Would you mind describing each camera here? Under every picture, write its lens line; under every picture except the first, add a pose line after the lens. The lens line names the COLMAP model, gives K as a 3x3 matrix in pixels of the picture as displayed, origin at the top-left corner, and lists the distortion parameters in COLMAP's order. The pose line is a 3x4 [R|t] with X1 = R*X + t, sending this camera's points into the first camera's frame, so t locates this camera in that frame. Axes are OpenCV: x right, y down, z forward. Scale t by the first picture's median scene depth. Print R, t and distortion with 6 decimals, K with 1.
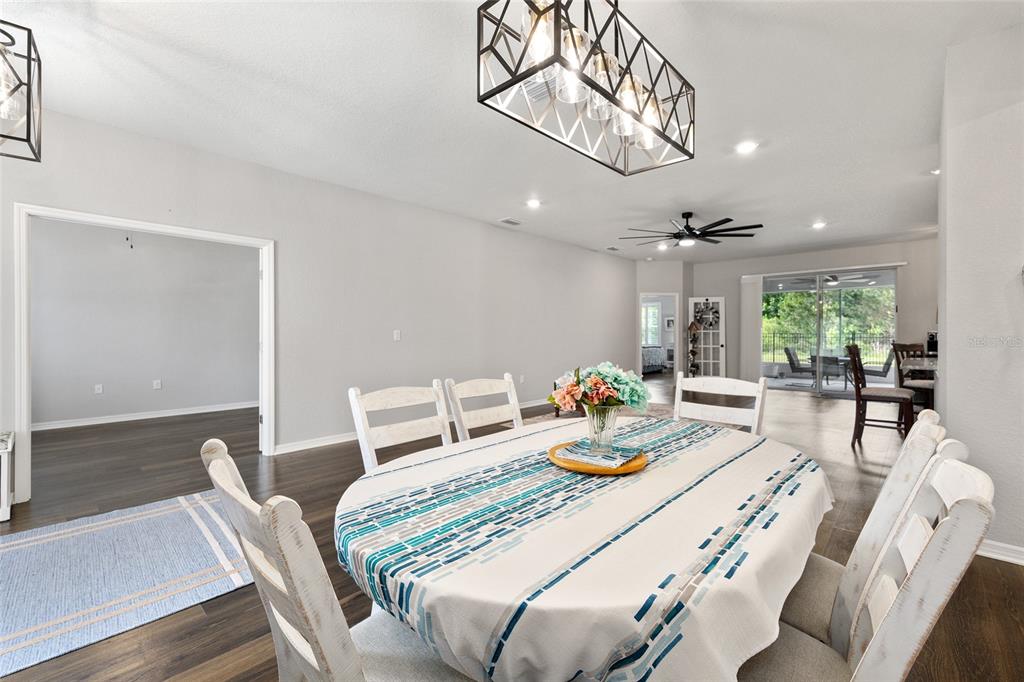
lens RADIAL K [[416.1, 0, 513.3], [0, 416.1, 336.3], [0, 0, 1]] dist [-0.001428, -0.000130]
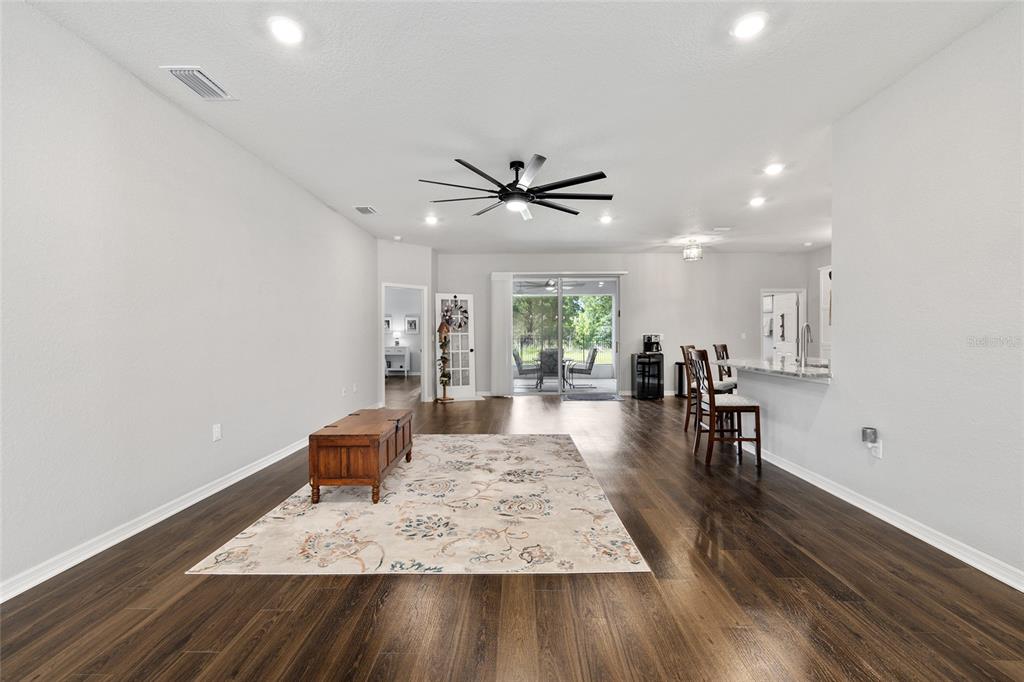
lens RADIAL K [[416.1, 0, 513.3], [0, 416.1, 336.3], [0, 0, 1]] dist [-0.001428, -0.000130]
pose [[0.731318, -0.005791, 0.682012, -0.030863], [0.007578, 0.999971, 0.000365, -0.006364], [-0.681995, 0.004902, 0.731341, 0.298420]]
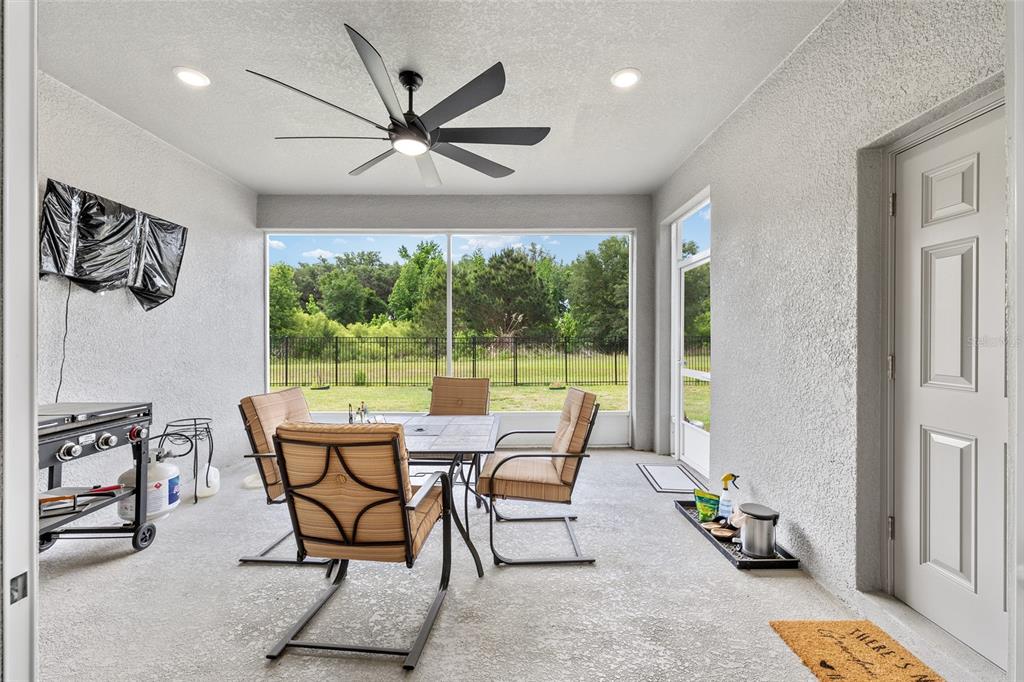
lens RADIAL K [[416.1, 0, 513.3], [0, 416.1, 336.3], [0, 0, 1]] dist [-0.001428, -0.000130]
pose [[0.709808, -0.004204, 0.704383, 0.657306], [0.010917, 0.999928, -0.005033, -0.011506], [-0.704311, 0.011262, 0.709803, 0.802478]]
